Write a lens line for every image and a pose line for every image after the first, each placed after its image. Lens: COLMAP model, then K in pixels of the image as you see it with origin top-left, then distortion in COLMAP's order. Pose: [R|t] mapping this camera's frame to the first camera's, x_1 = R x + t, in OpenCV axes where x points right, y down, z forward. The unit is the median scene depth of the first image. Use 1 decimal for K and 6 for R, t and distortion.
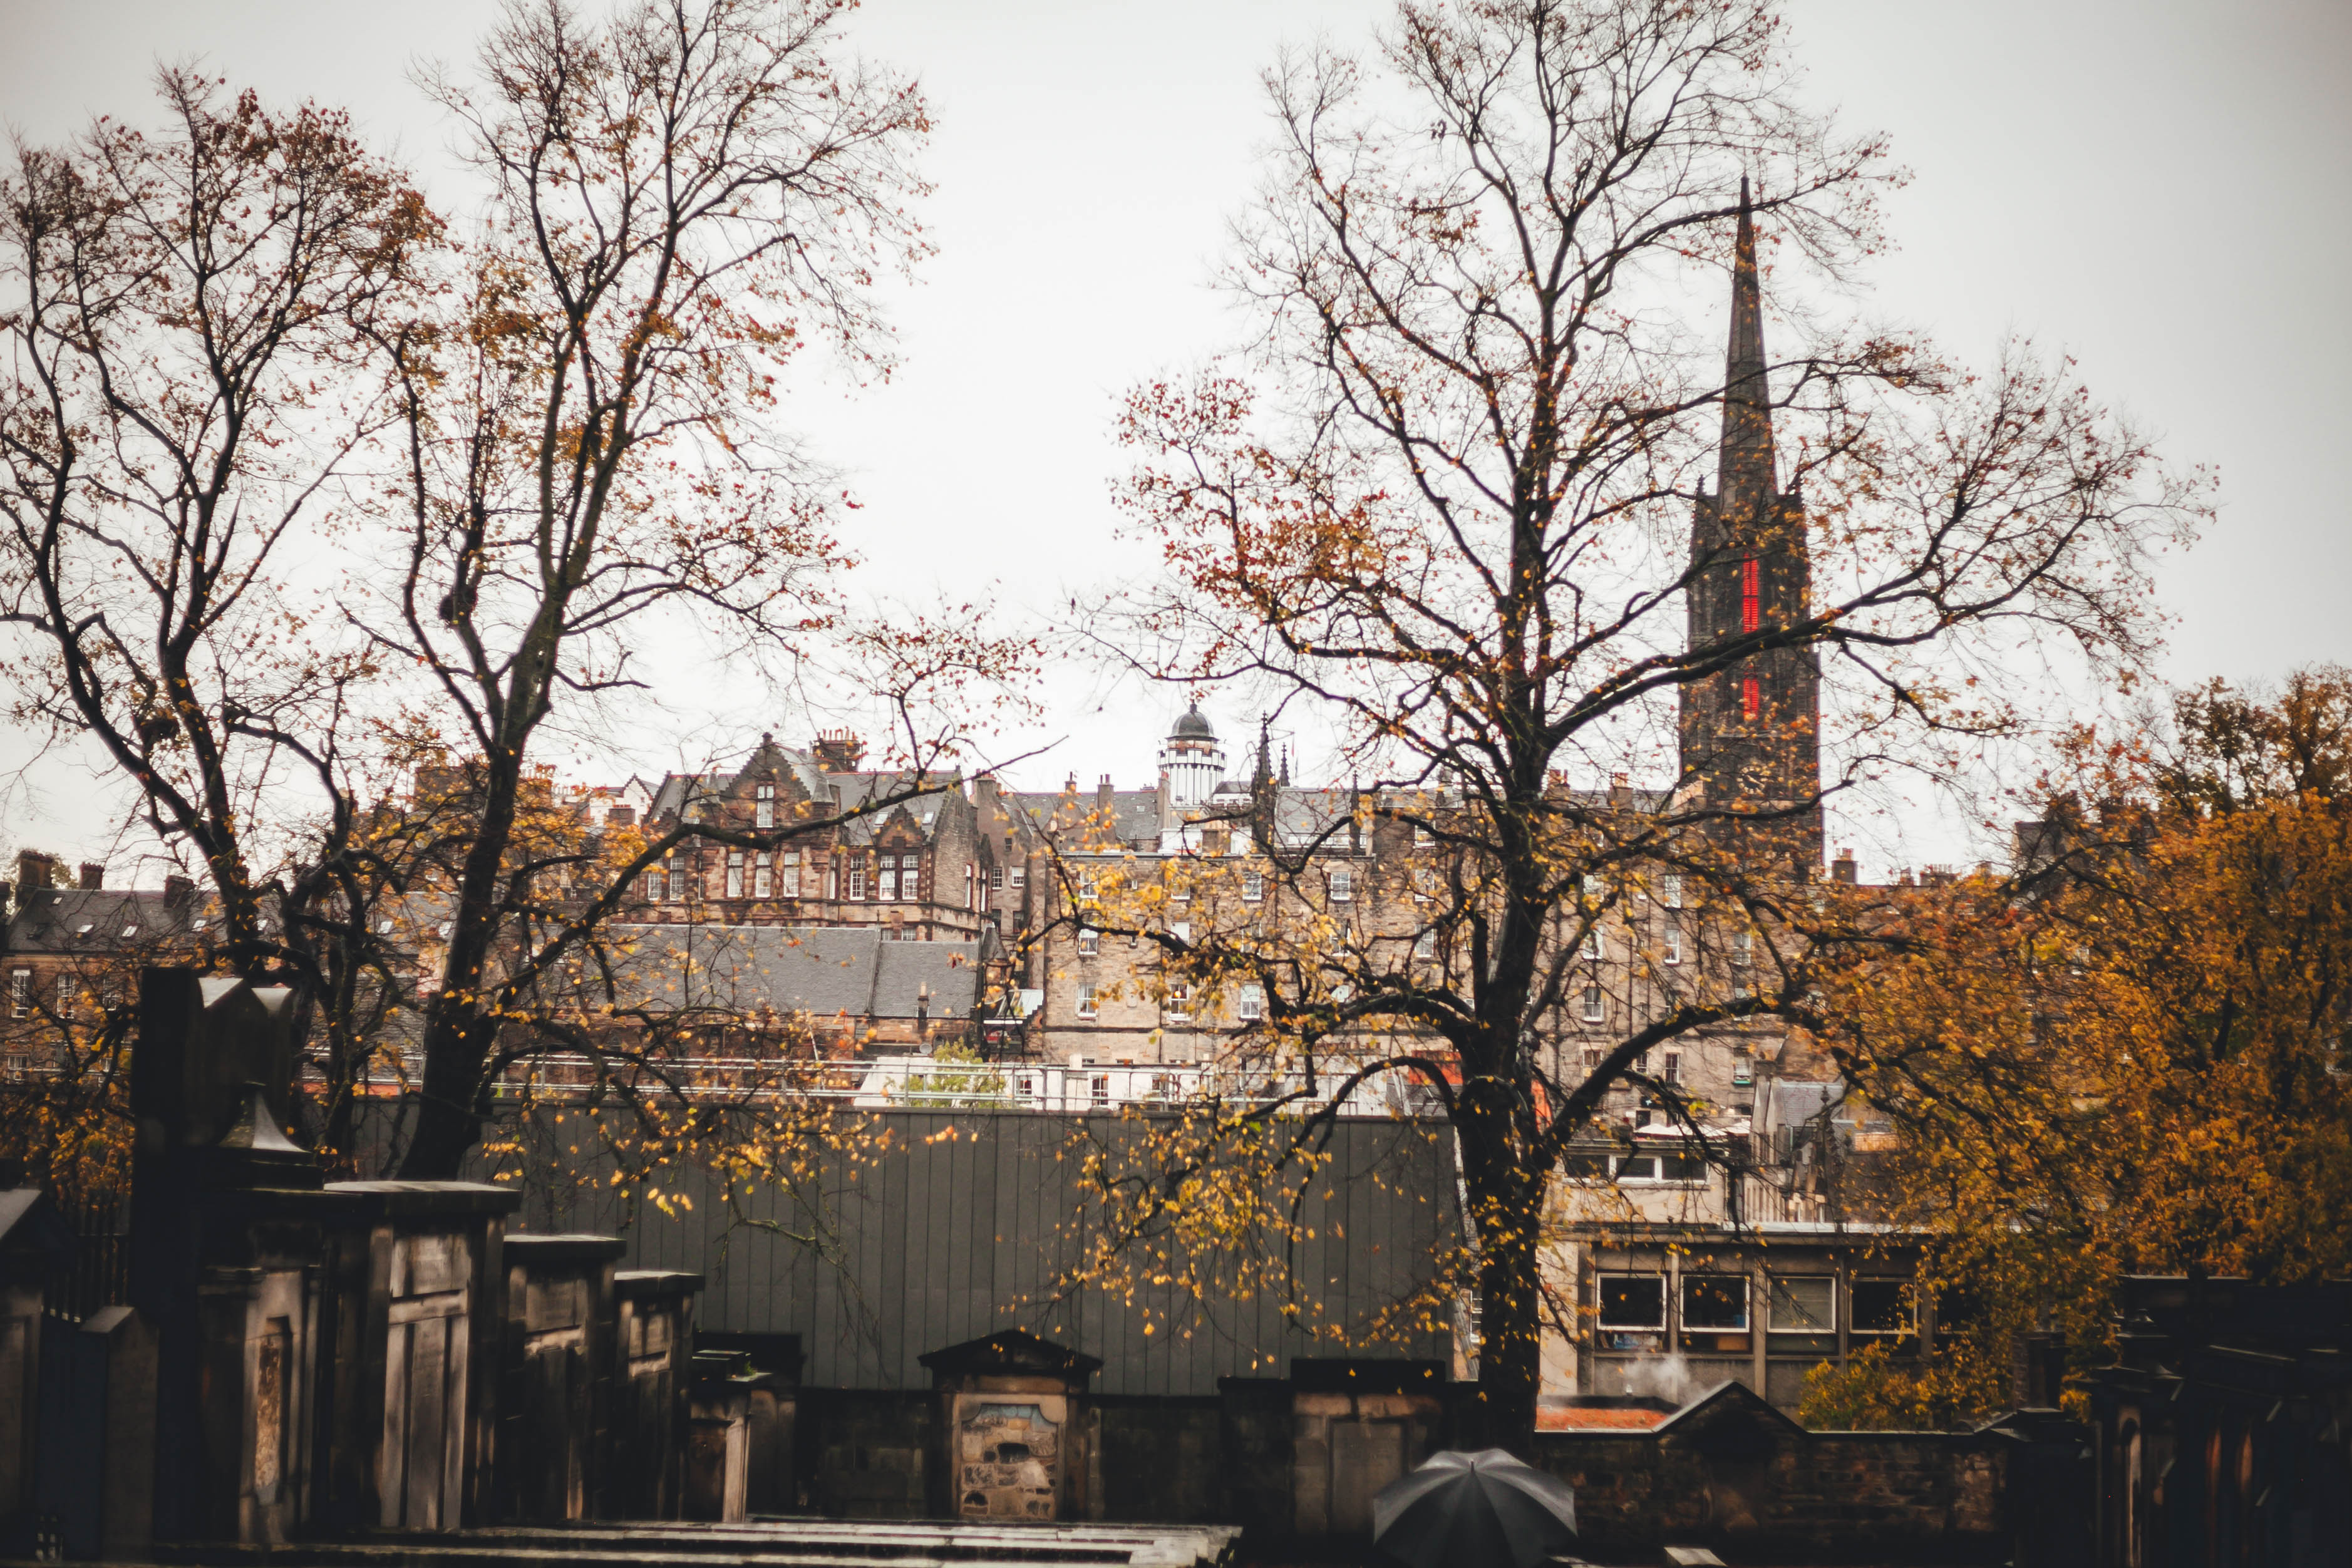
lens RADIAL K [[3399.6, 0, 1166.2], [0, 3399.6, 783.9], [0, 0, 1]] dist [-0.103616, 0.000000]
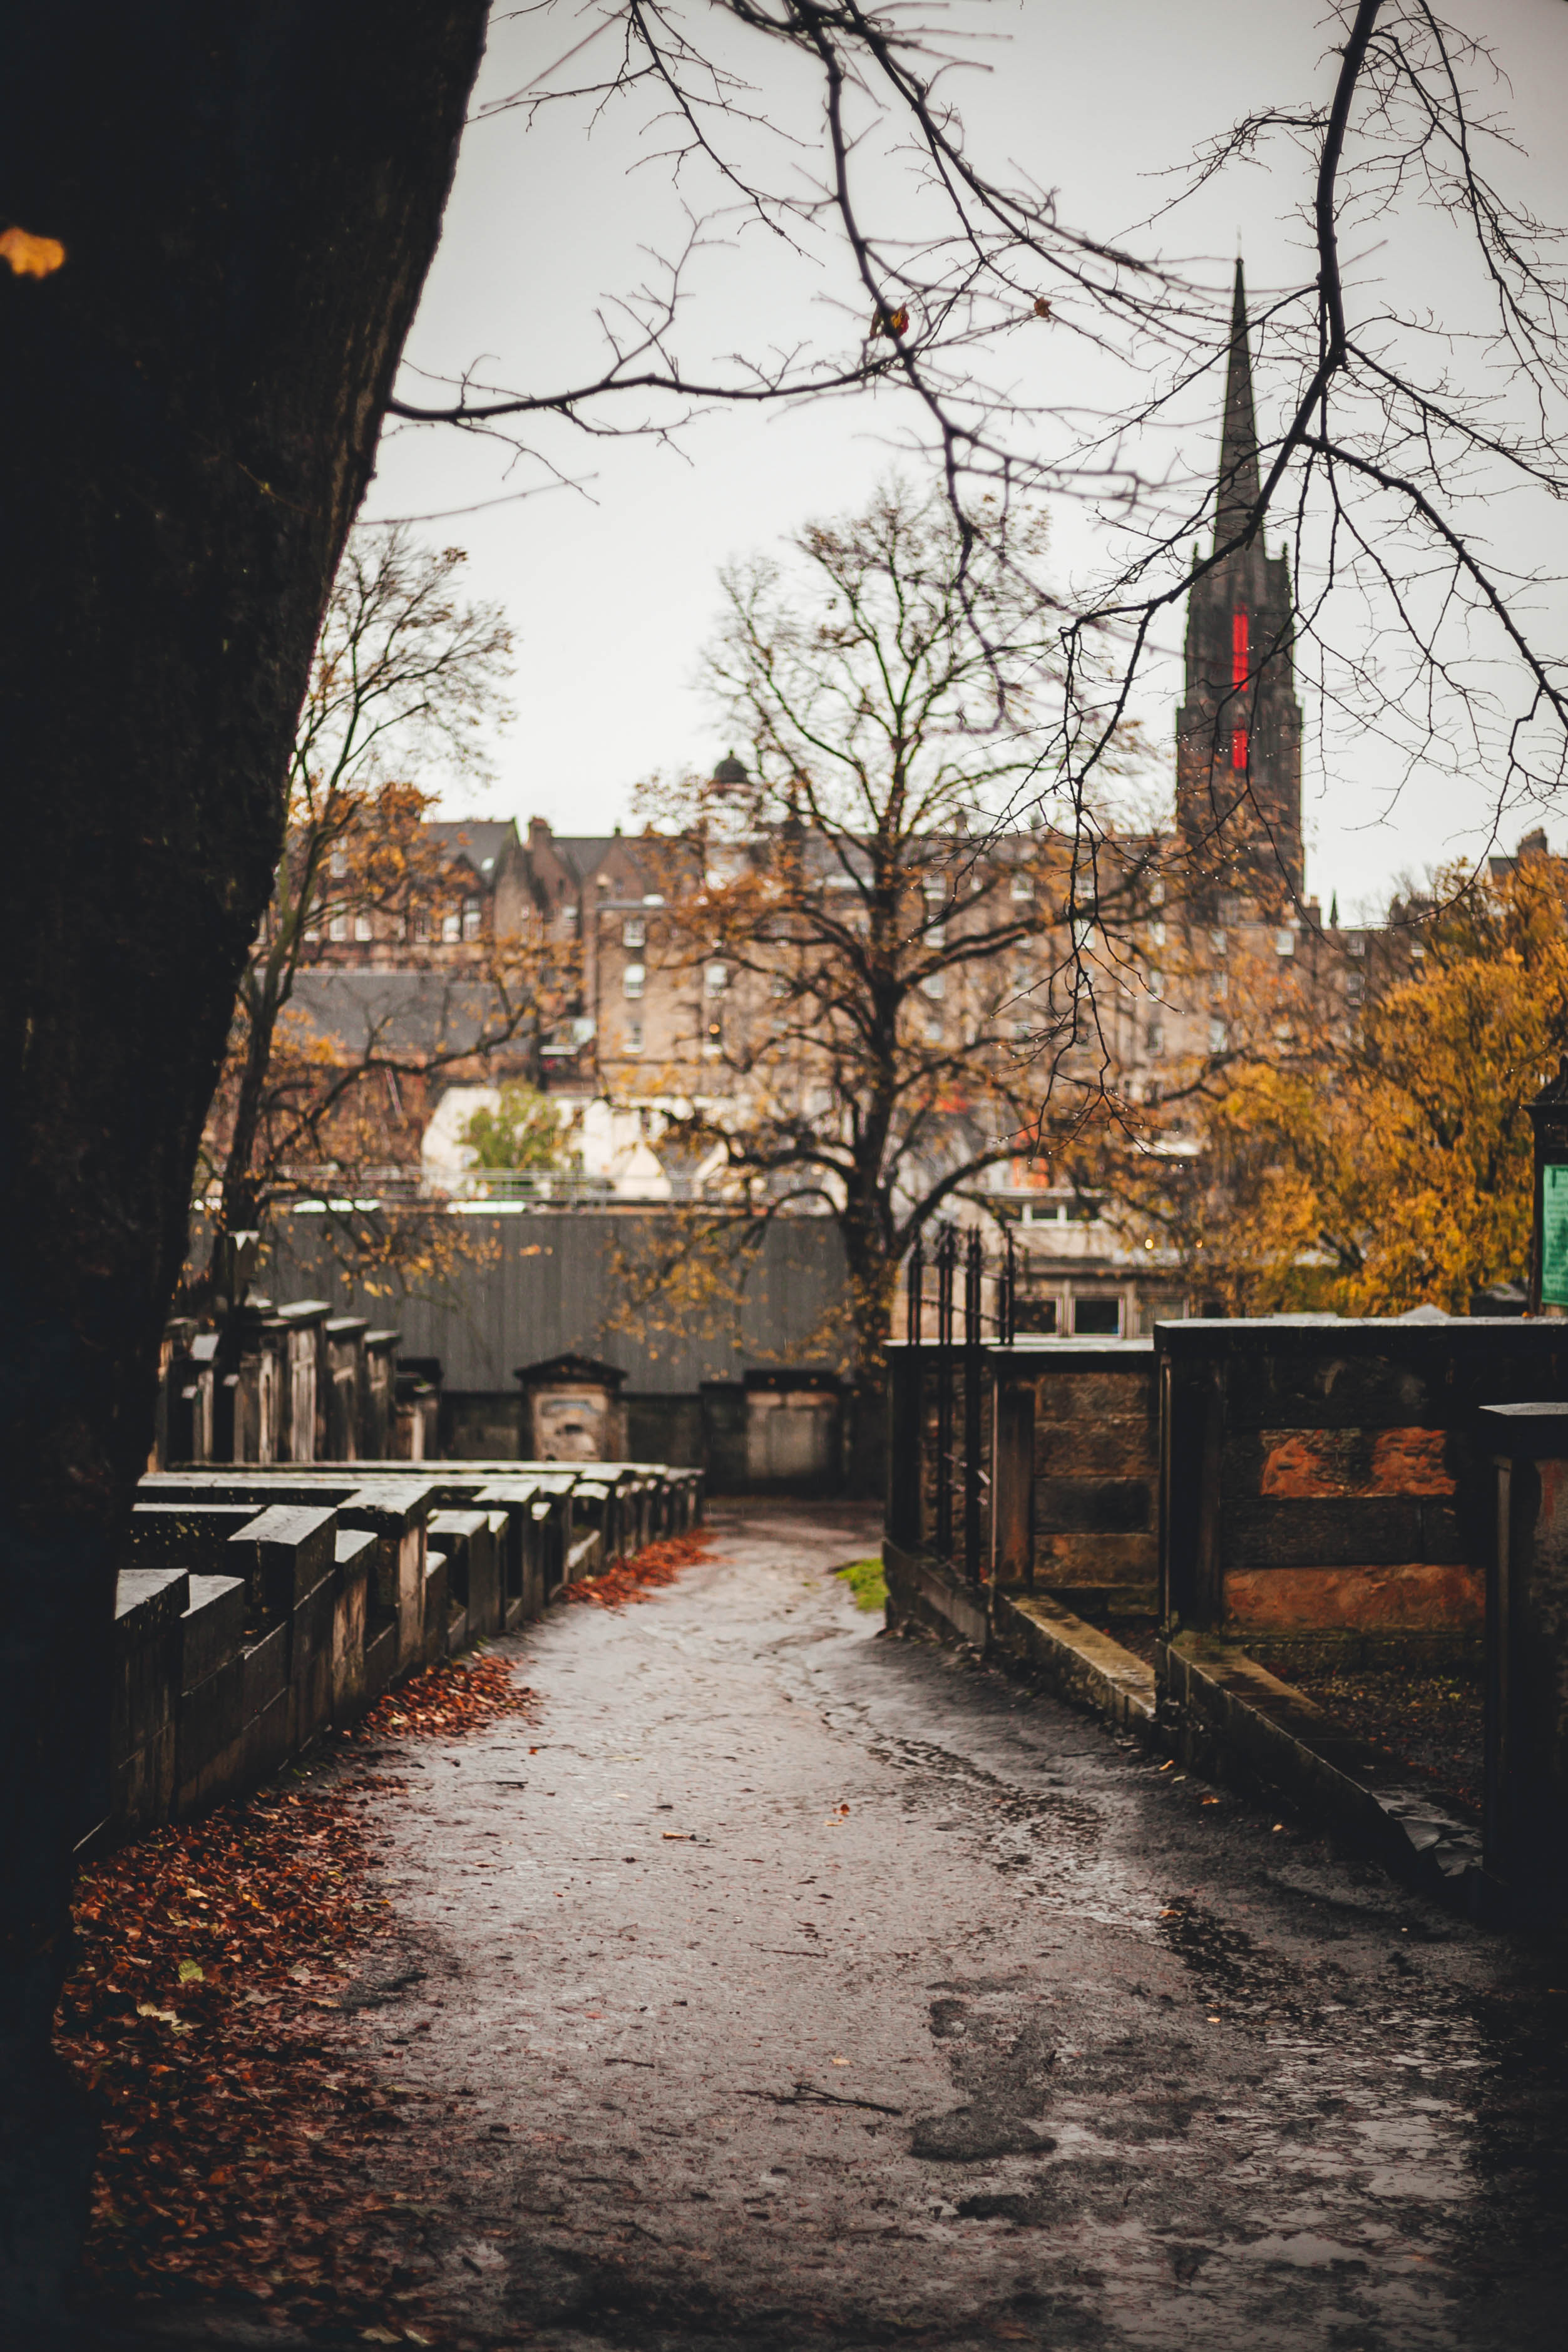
lens RADIAL K [[3399.4, 0, 787.8], [0, 3399.4, 1168.3], [0, 0, 1]] dist [-0.103616, 0.000000]
pose [[0.999767, -0.009315, 0.019476, 0.027056], [0.006995, 0.993225, 0.115996, -0.115257], [-0.020424, -0.115833, 0.993059, -0.604469]]
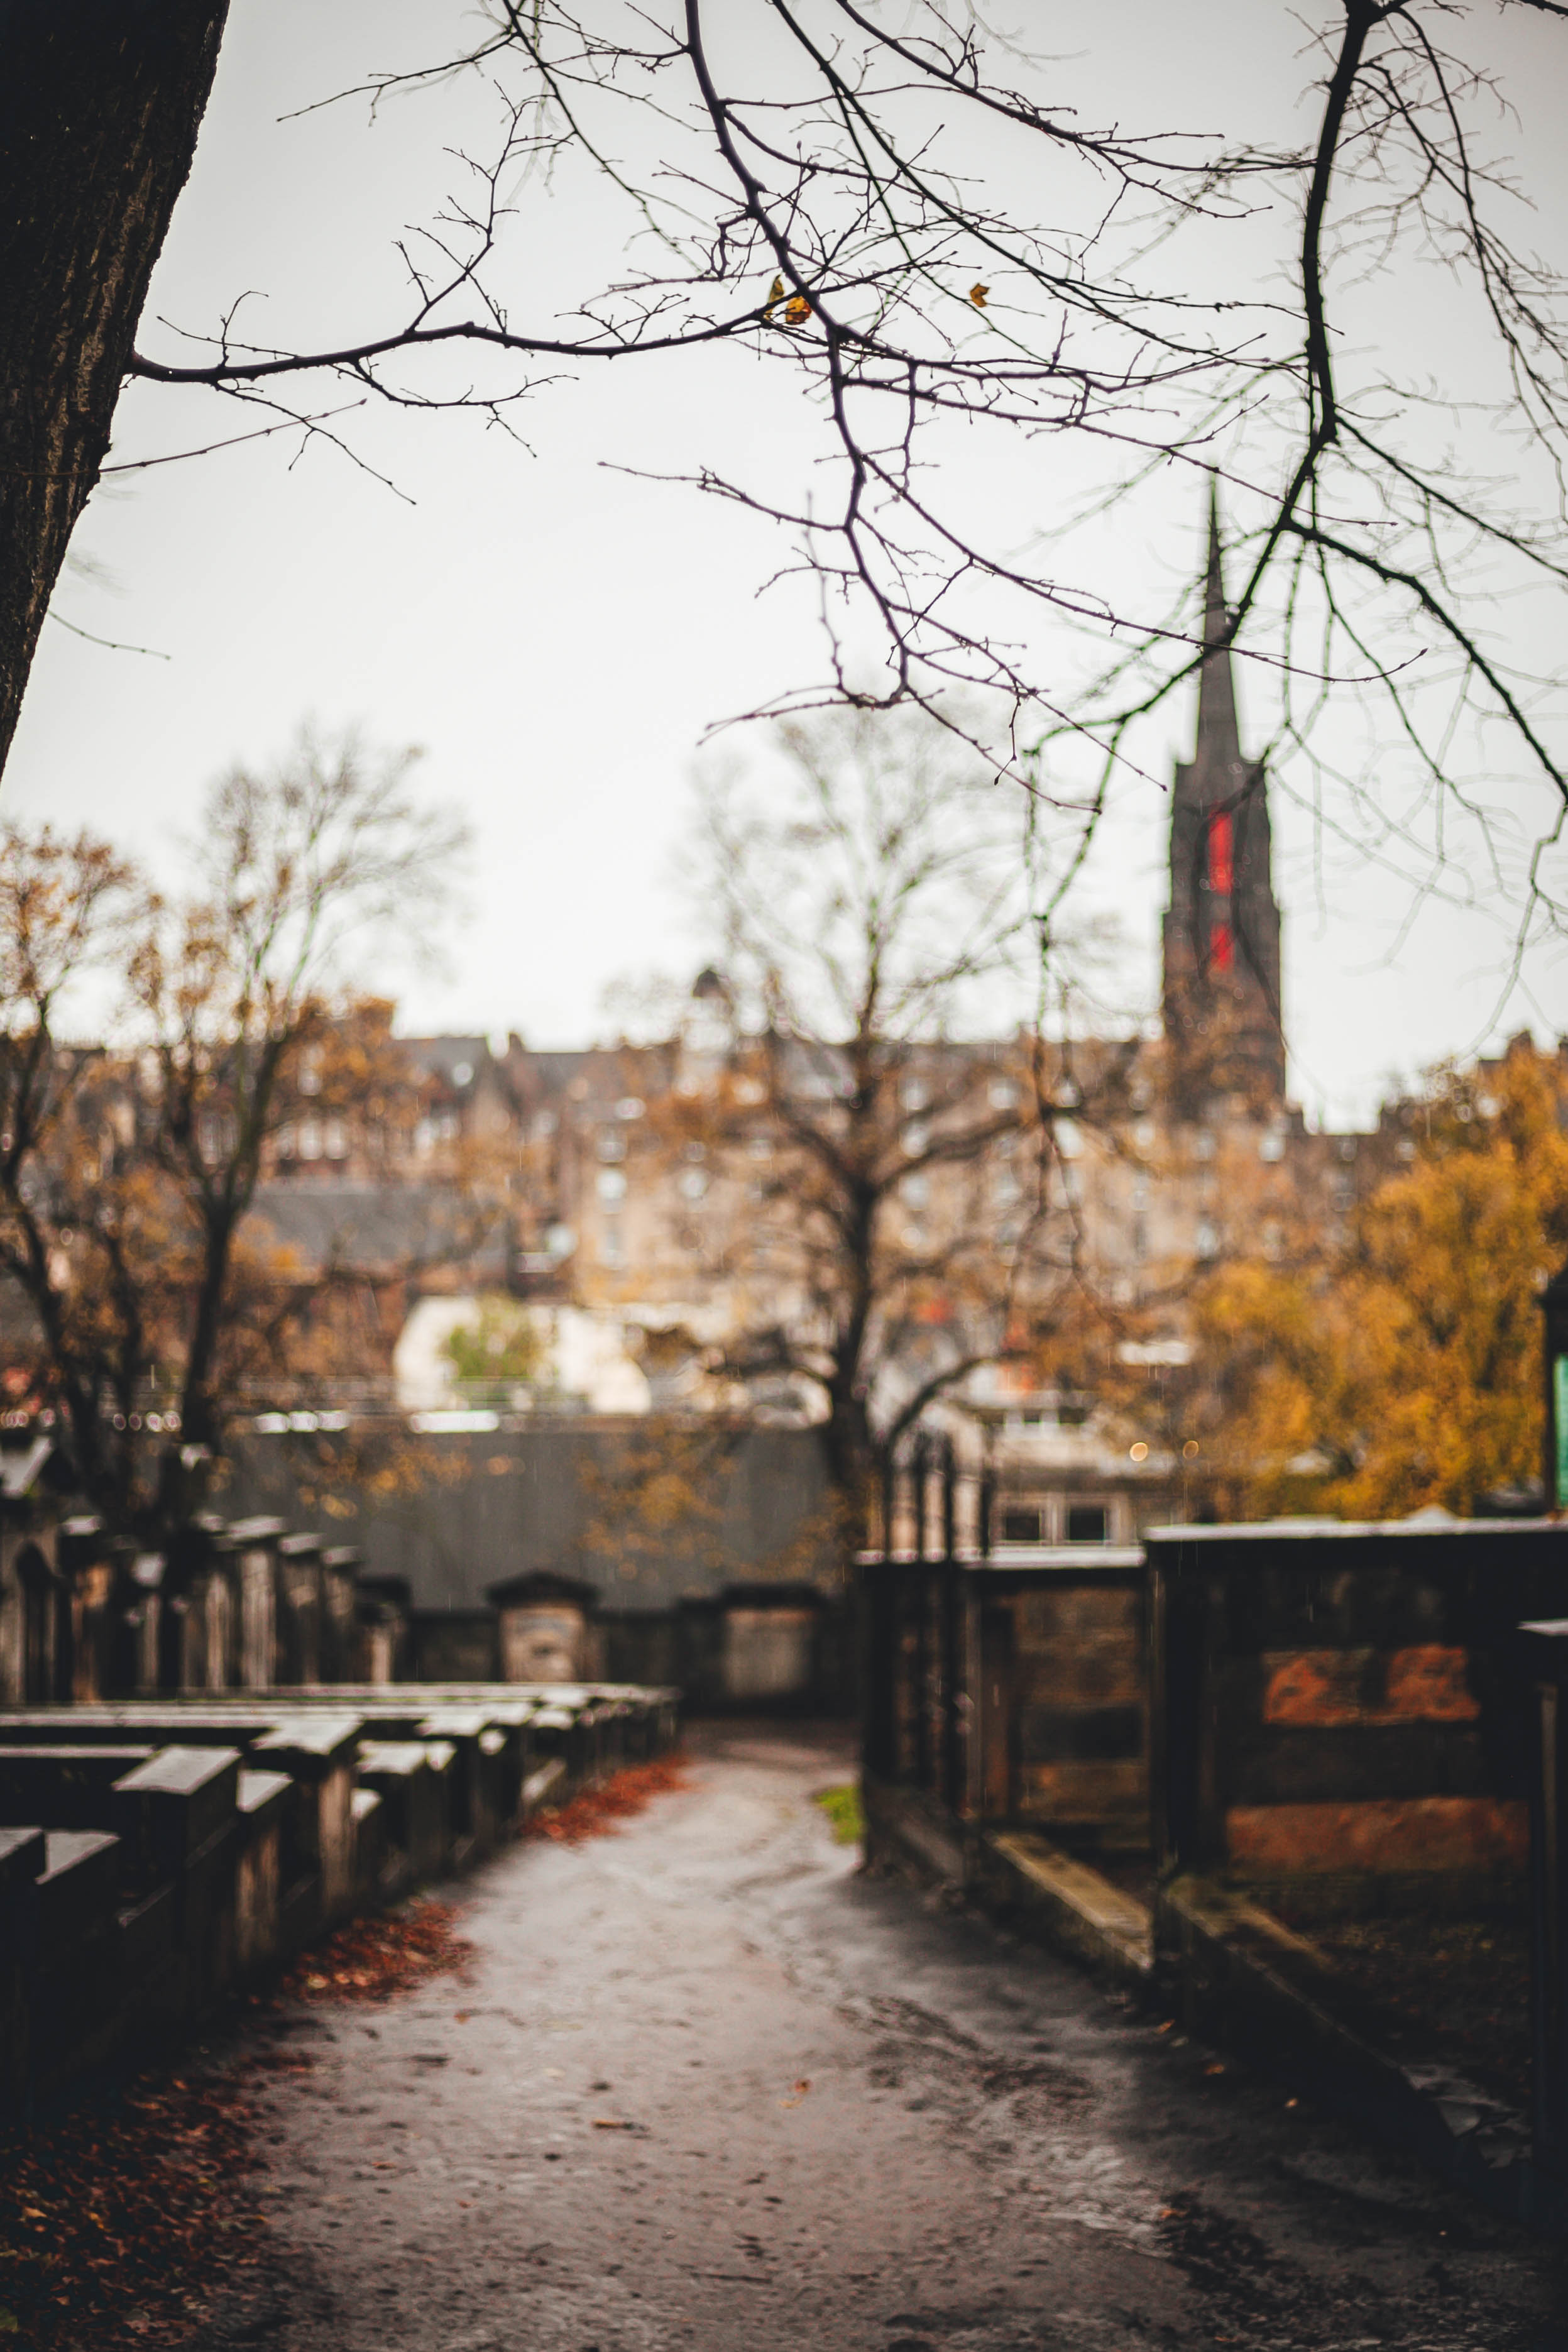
lens RADIAL K [[3399.4, 0, 788.2], [0, 3399.4, 1183.1], [0, 0, 1]] dist [-0.103616, 0.000000]
pose [[0.999493, -0.020869, 0.024029, 0.033541], [0.019449, 0.998134, 0.057886, -0.107741], [-0.025192, -0.057390, 0.998034, -0.558227]]
